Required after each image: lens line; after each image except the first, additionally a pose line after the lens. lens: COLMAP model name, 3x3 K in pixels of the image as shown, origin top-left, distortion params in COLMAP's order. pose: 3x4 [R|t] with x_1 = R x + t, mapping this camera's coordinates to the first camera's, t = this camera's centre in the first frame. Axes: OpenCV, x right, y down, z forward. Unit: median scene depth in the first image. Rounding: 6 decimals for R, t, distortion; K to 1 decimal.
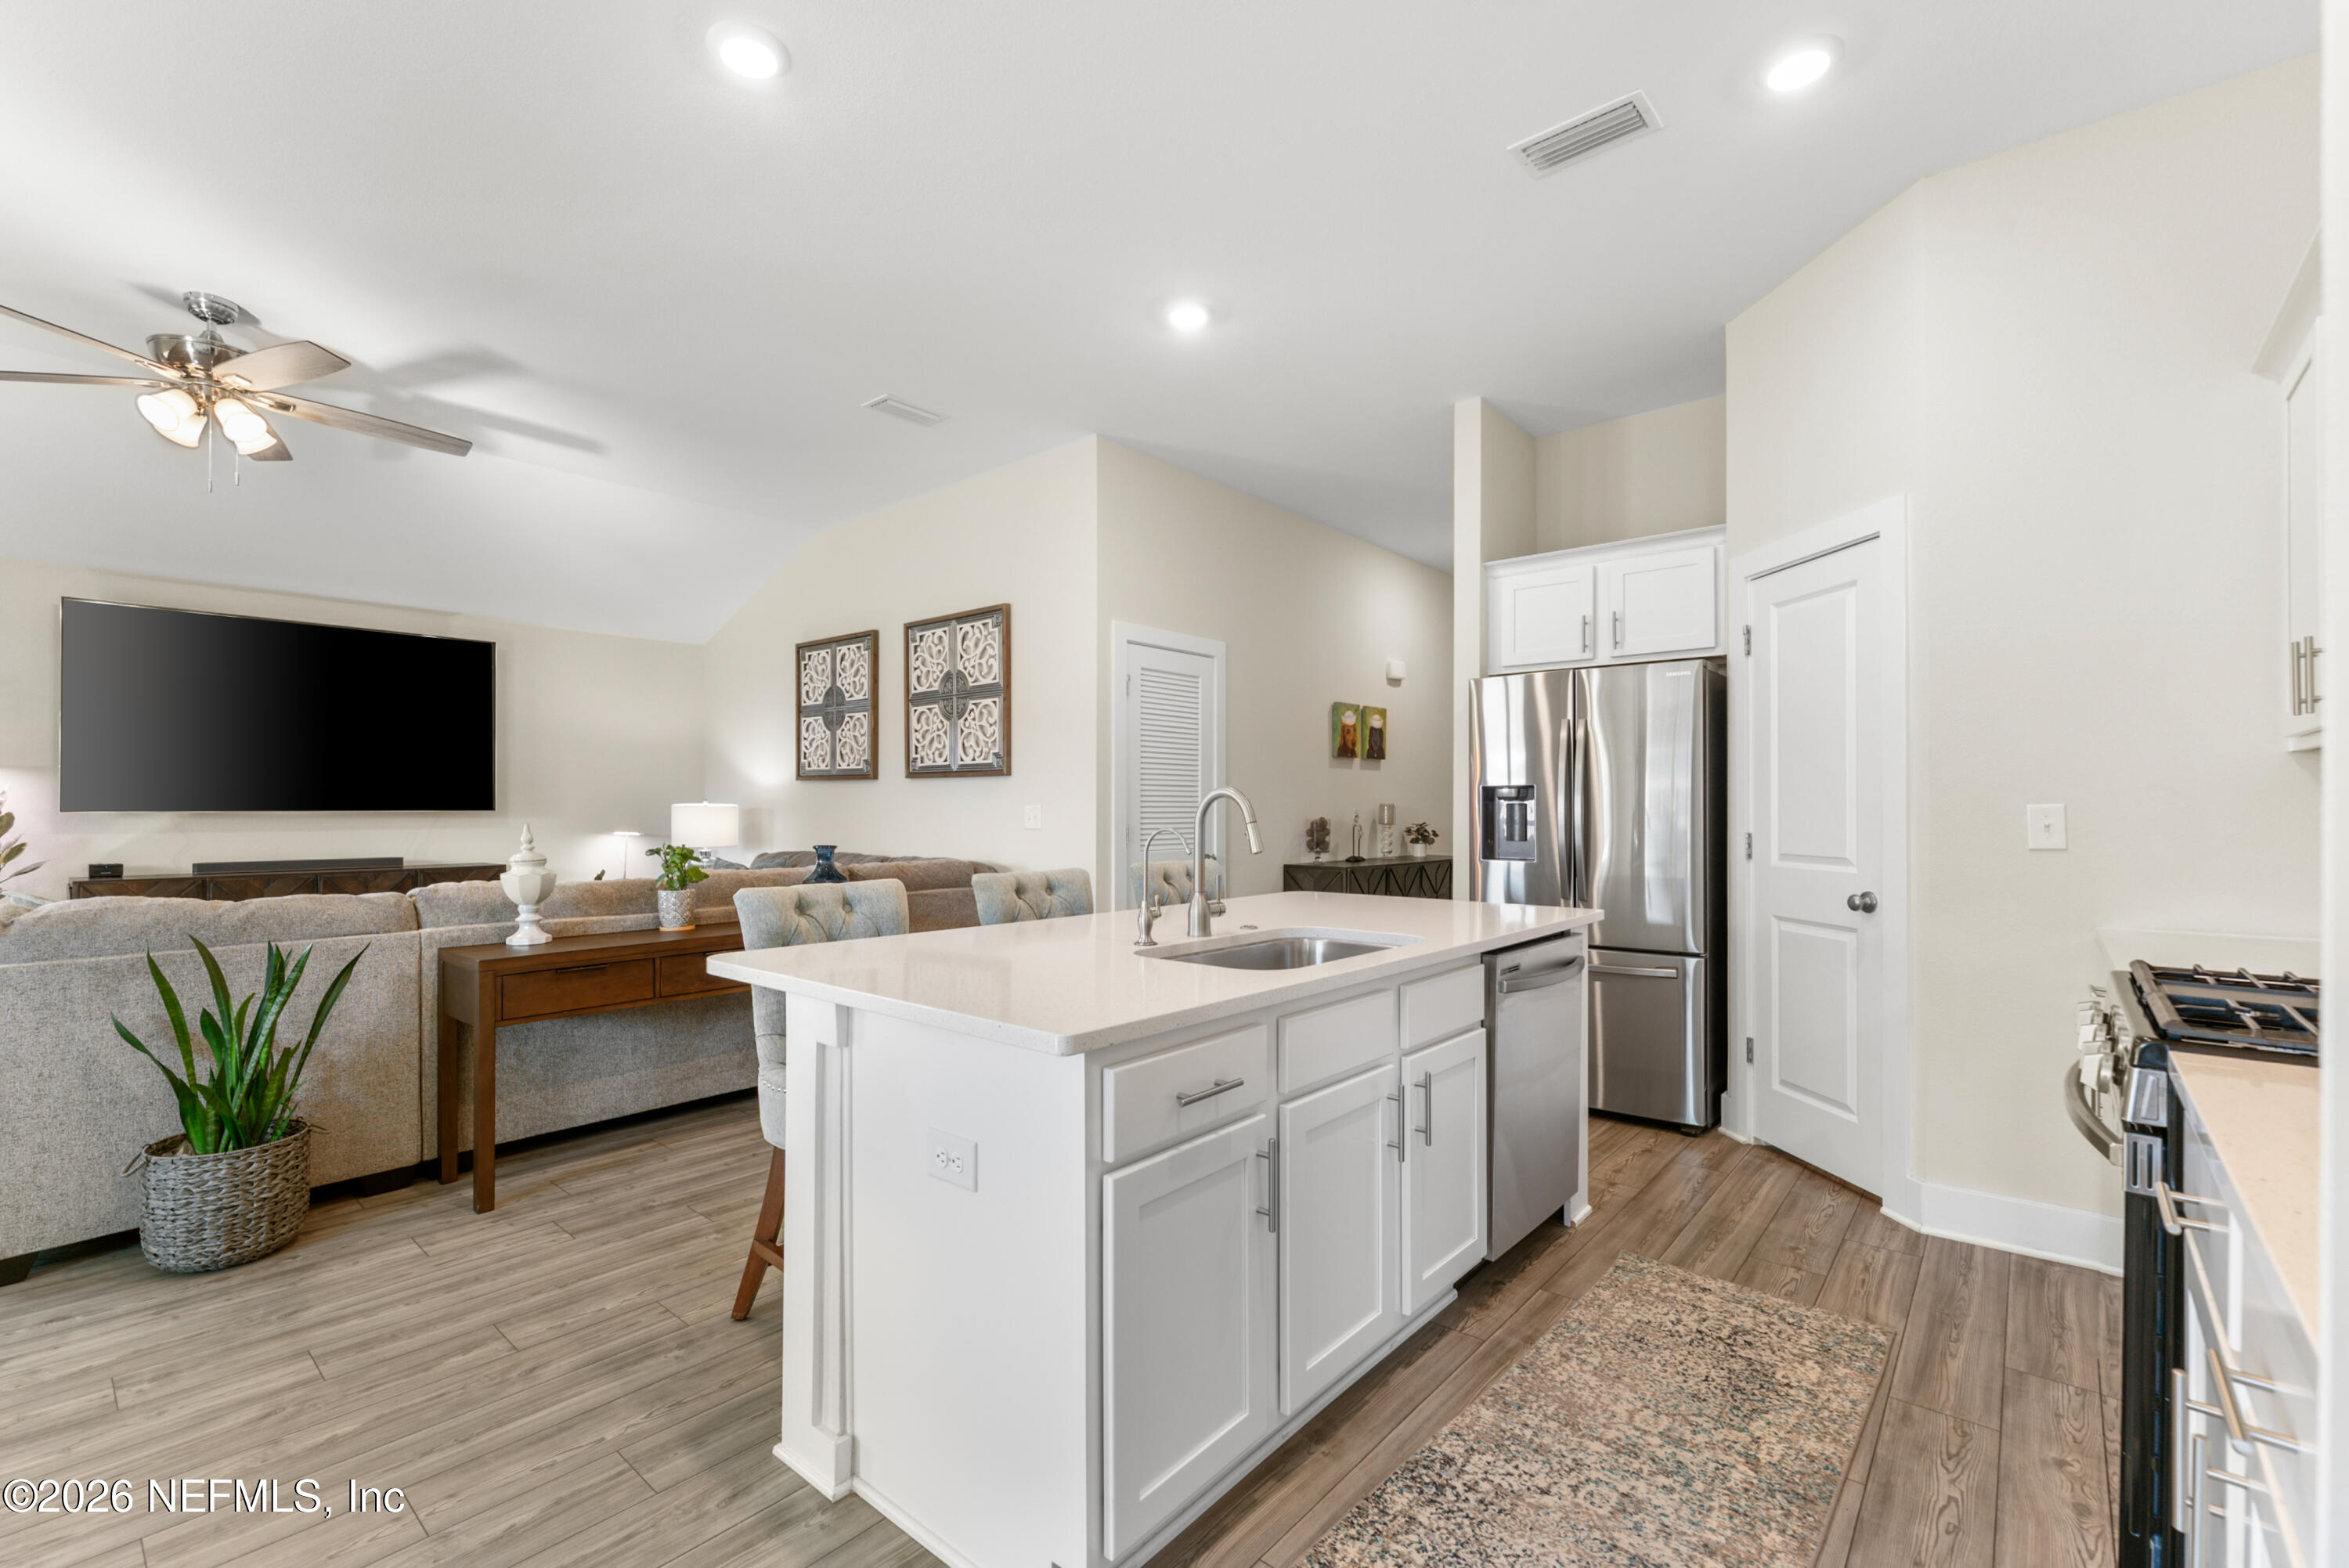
lens RADIAL K [[1009.8, 0, 1162.5], [0, 1009.8, 802.8], [0, 0, 1]] dist [0.000189, -0.001048]
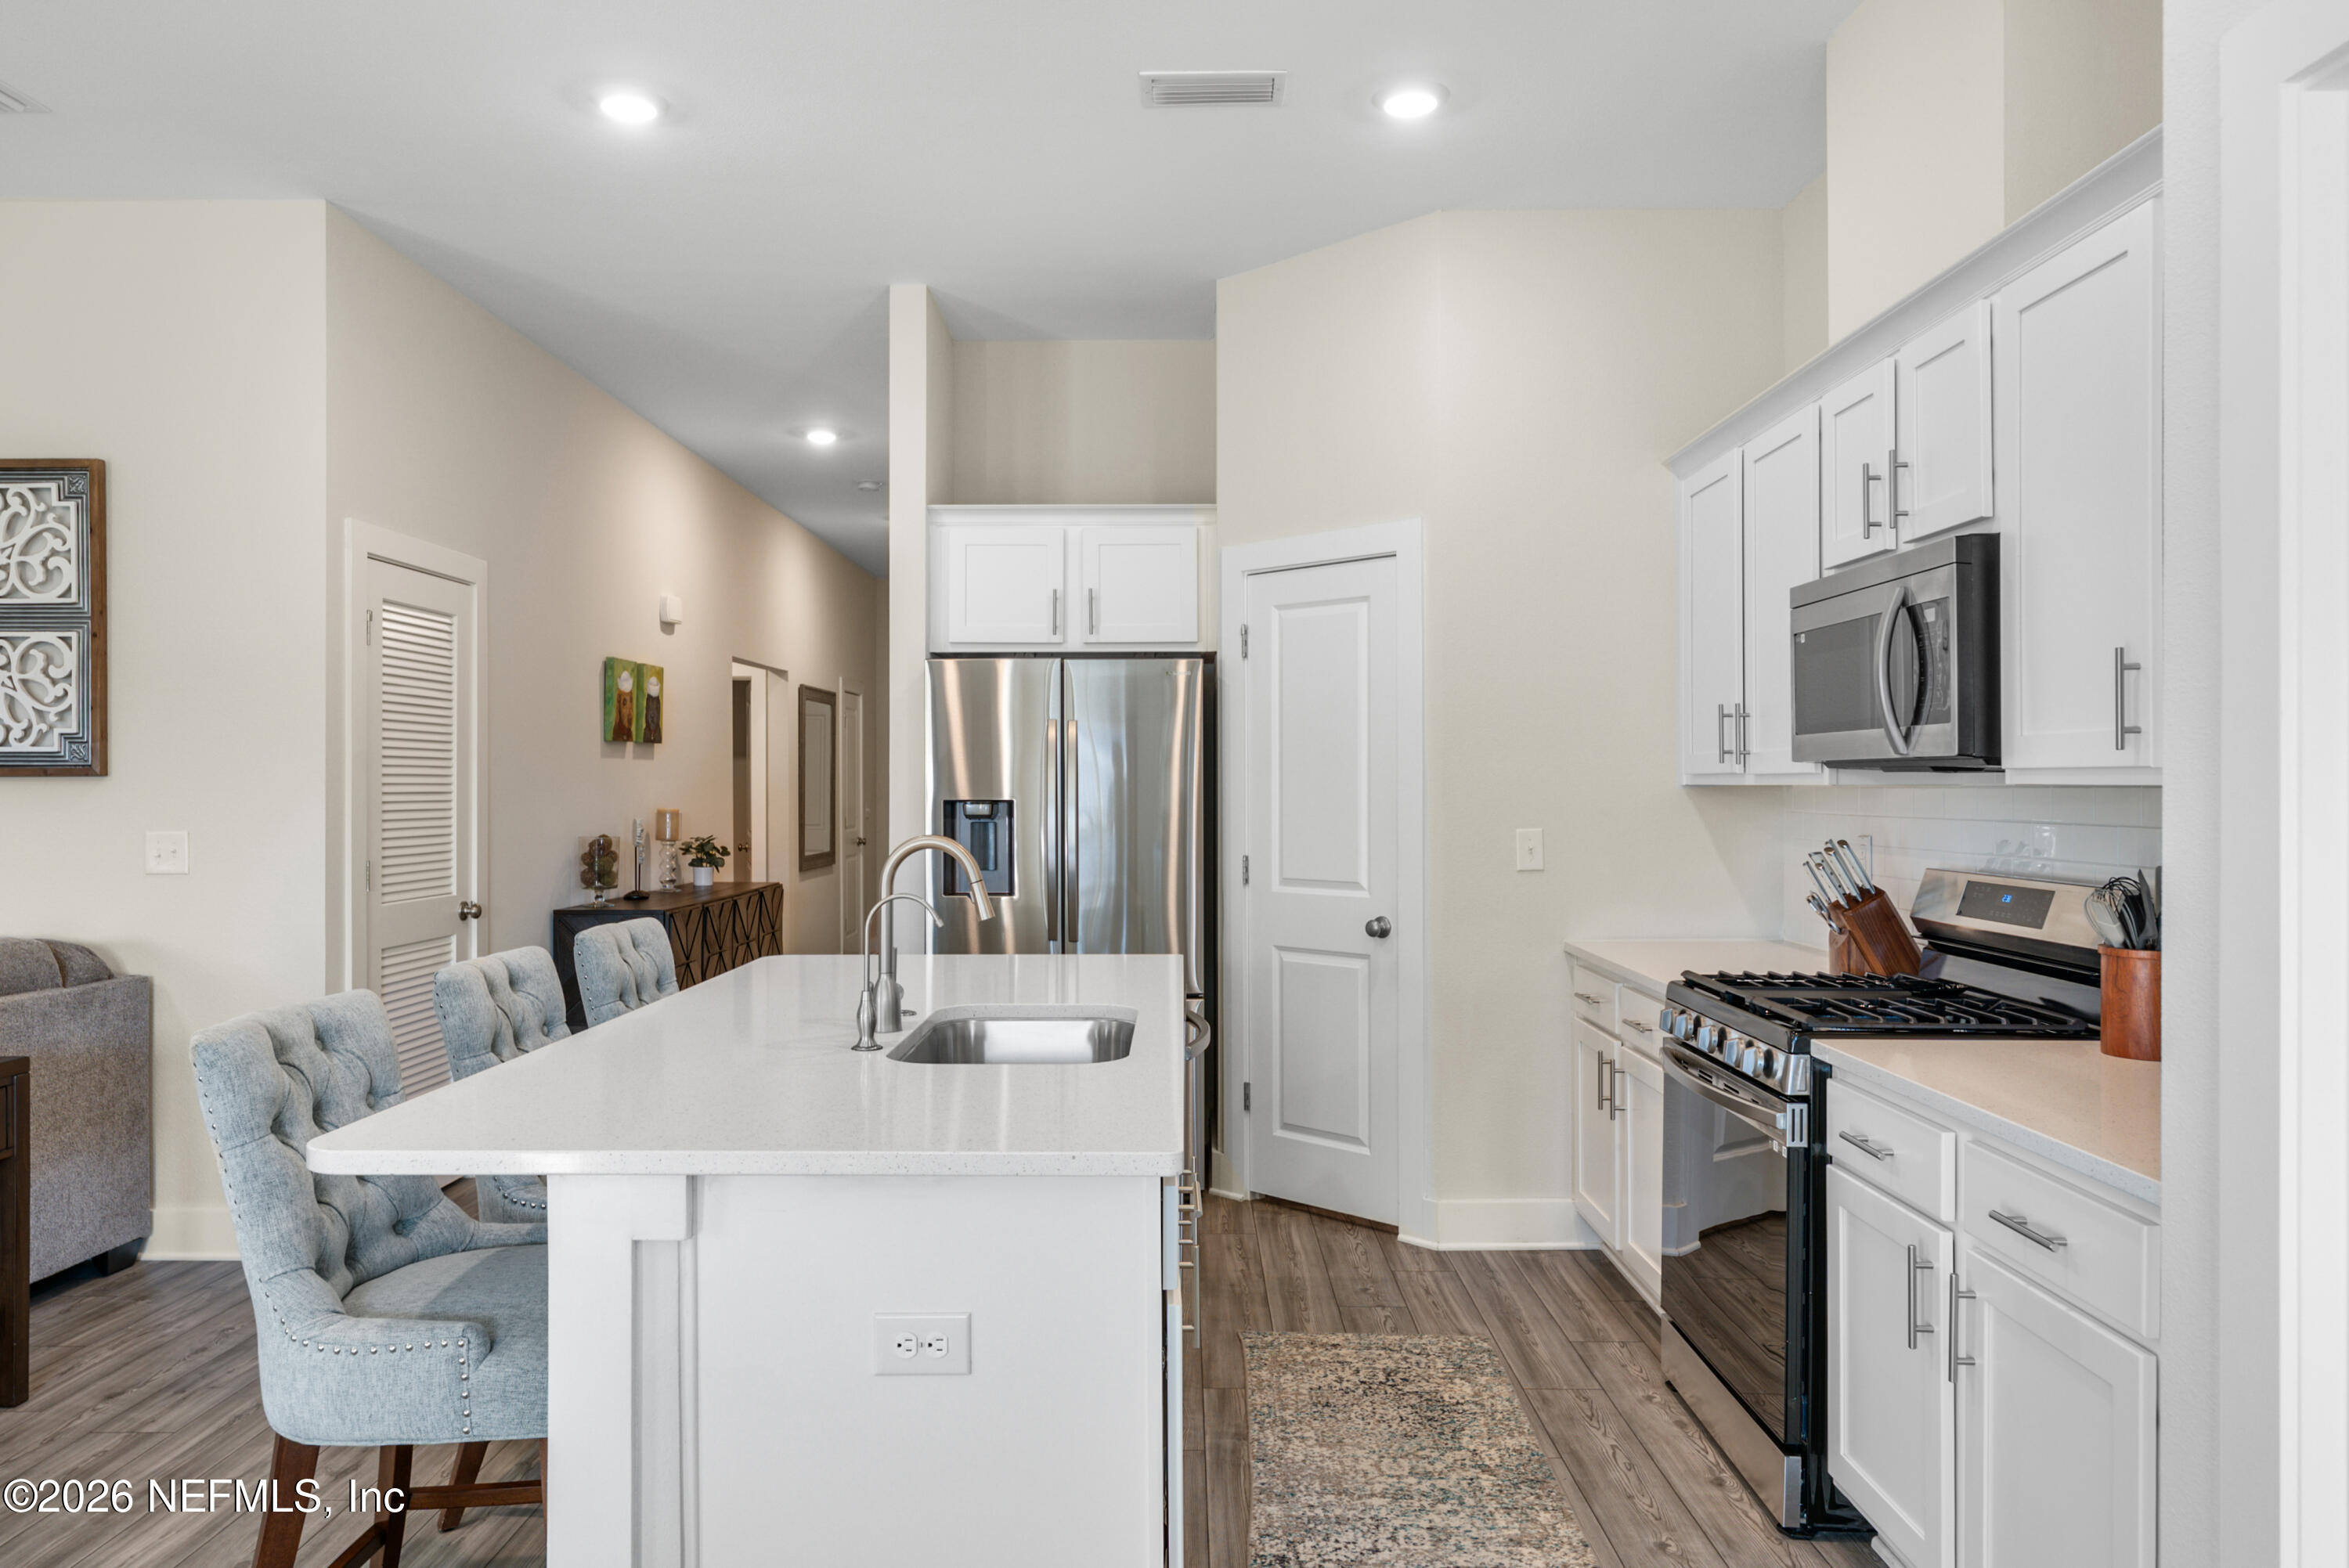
lens RADIAL K [[1575.1, 0, 1162.9], [0, 1575.1, 781.2], [0, 0, 1]] dist [-0.000619, 0.006975]
pose [[0.763895, -0.000113, 0.645341, -0.327342], [-0.001702, 0.999996, 0.002191, -0.033648], [-0.645338, -0.002772, 0.763892, -0.021512]]
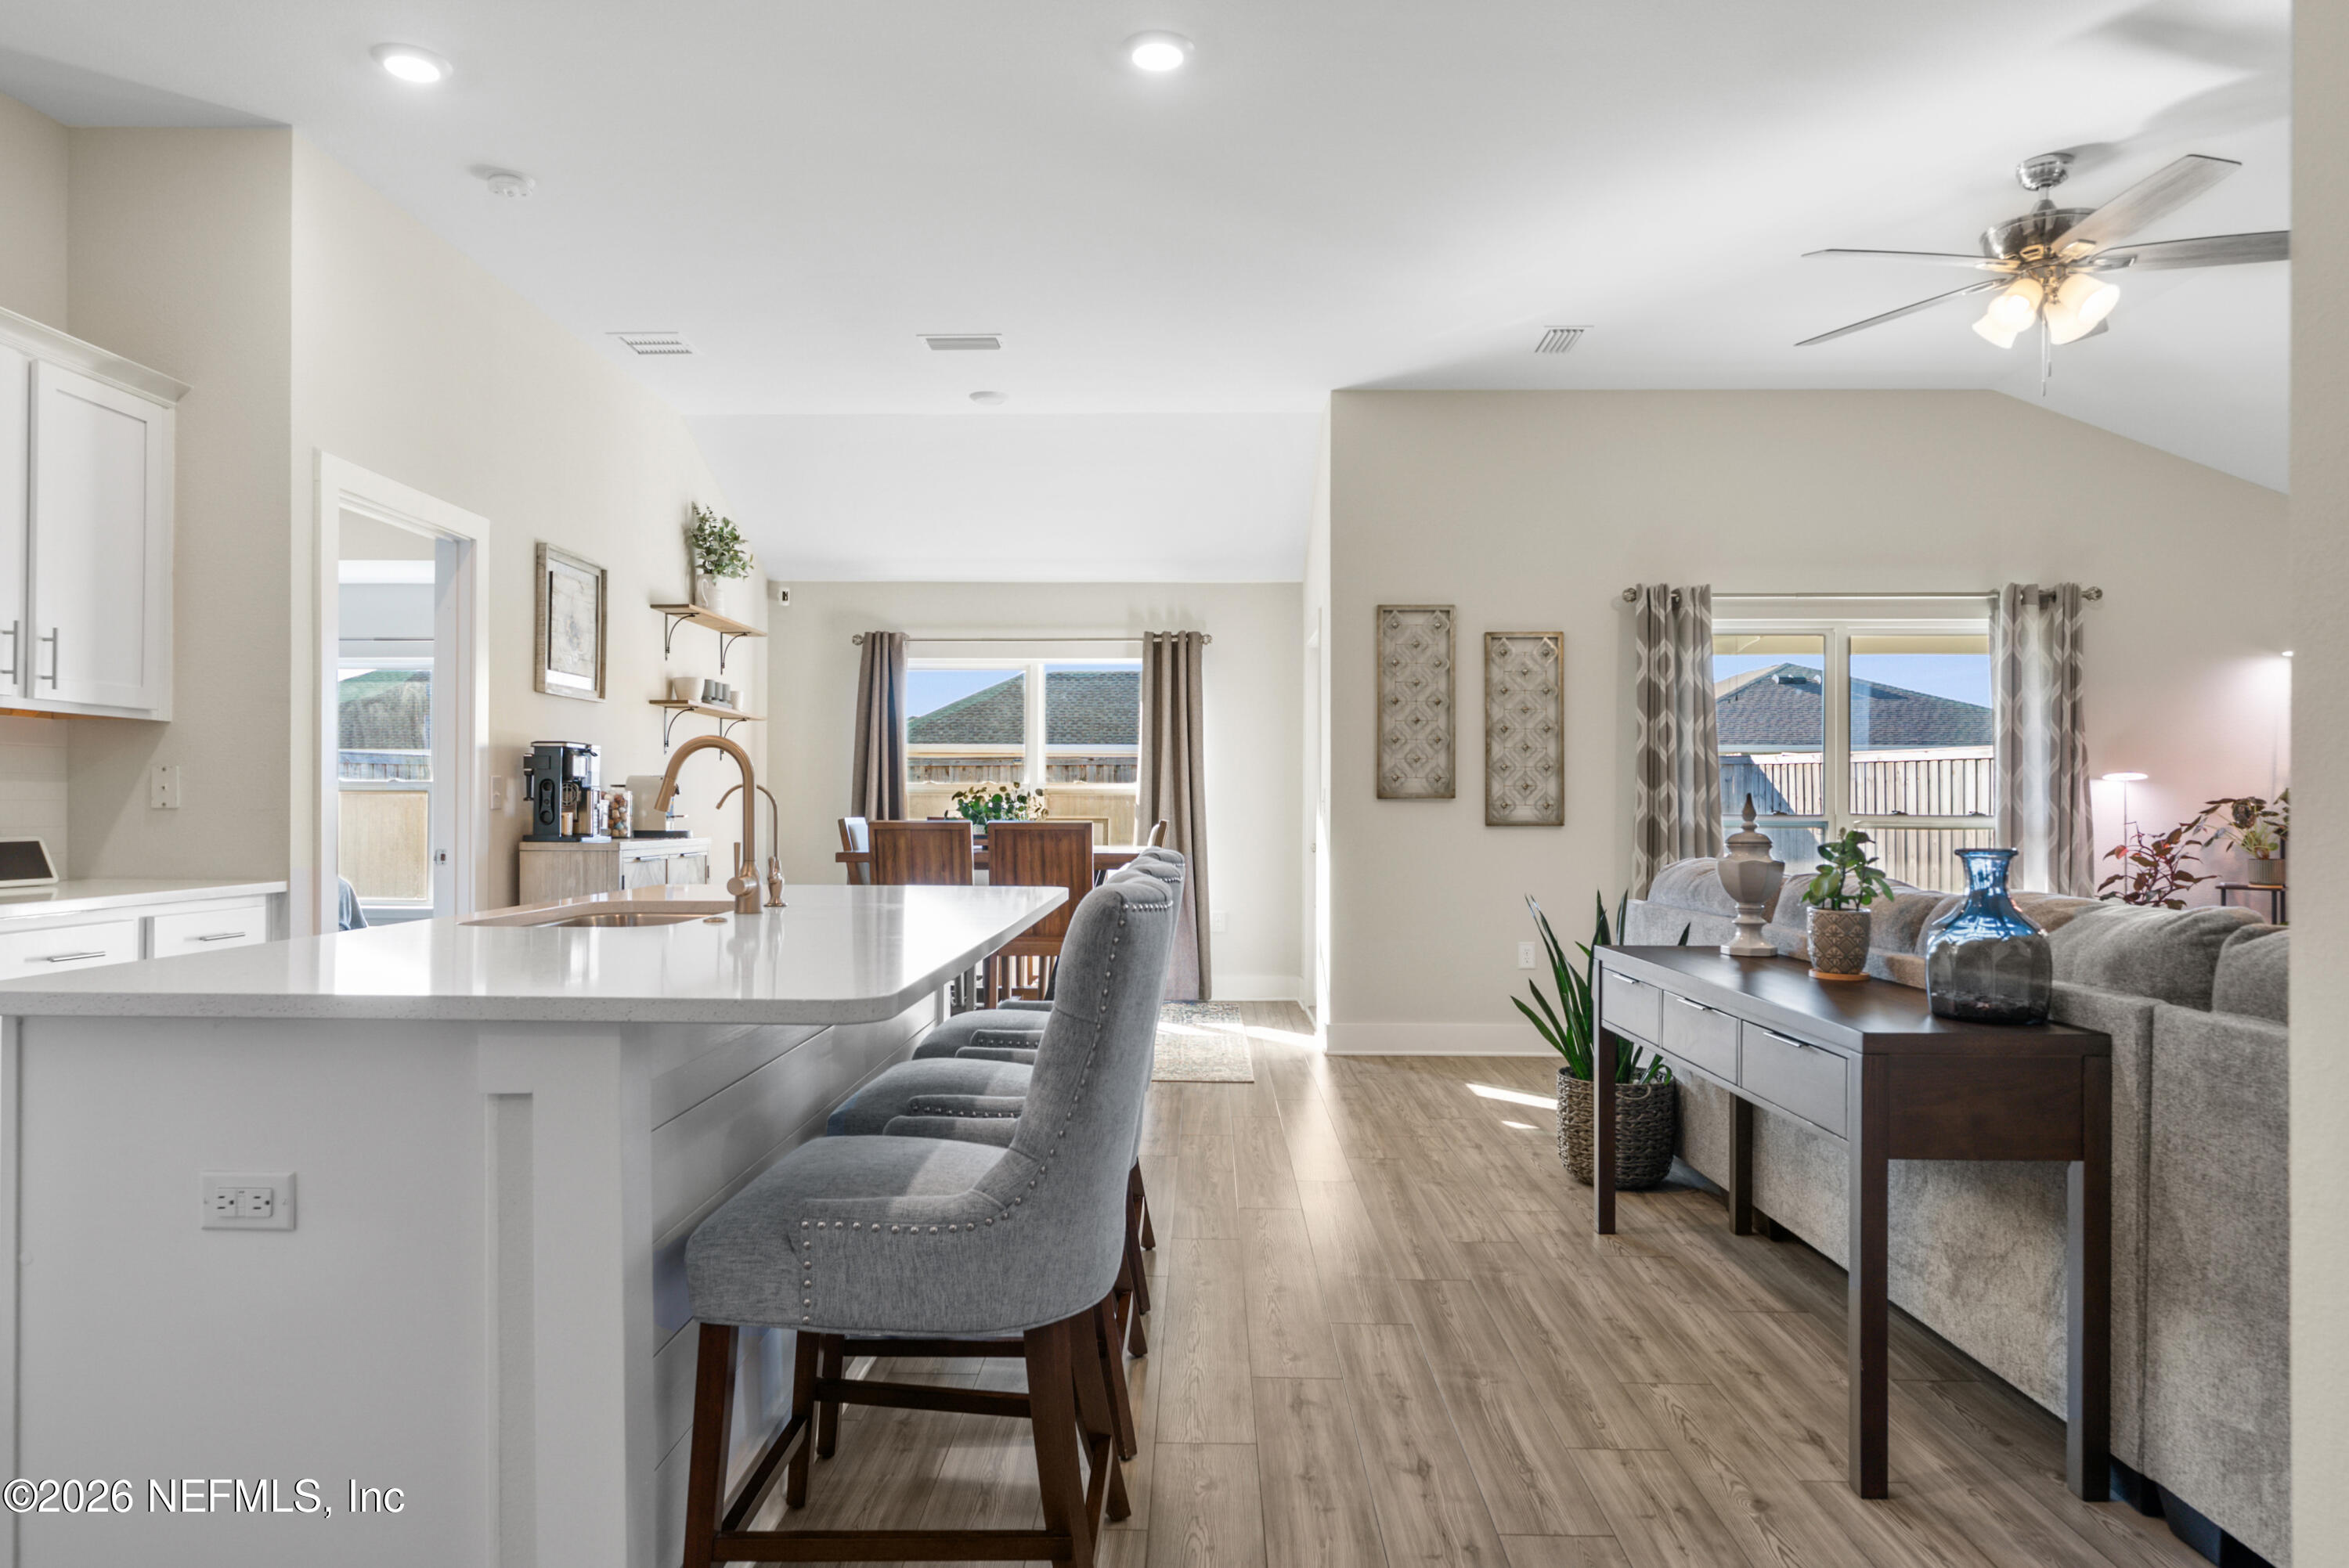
lens RADIAL K [[1432.5, 0, 1152.2], [0, 1432.5, 801.8], [0, 0, 1]] dist [-0.003915, -0.001025]
pose [[-0.780262, -0.006186, -0.625423, 0.293003], [-0.001472, 0.999966, -0.008054, 0.029208], [0.625452, -0.005364, -0.780245, 1.220376]]
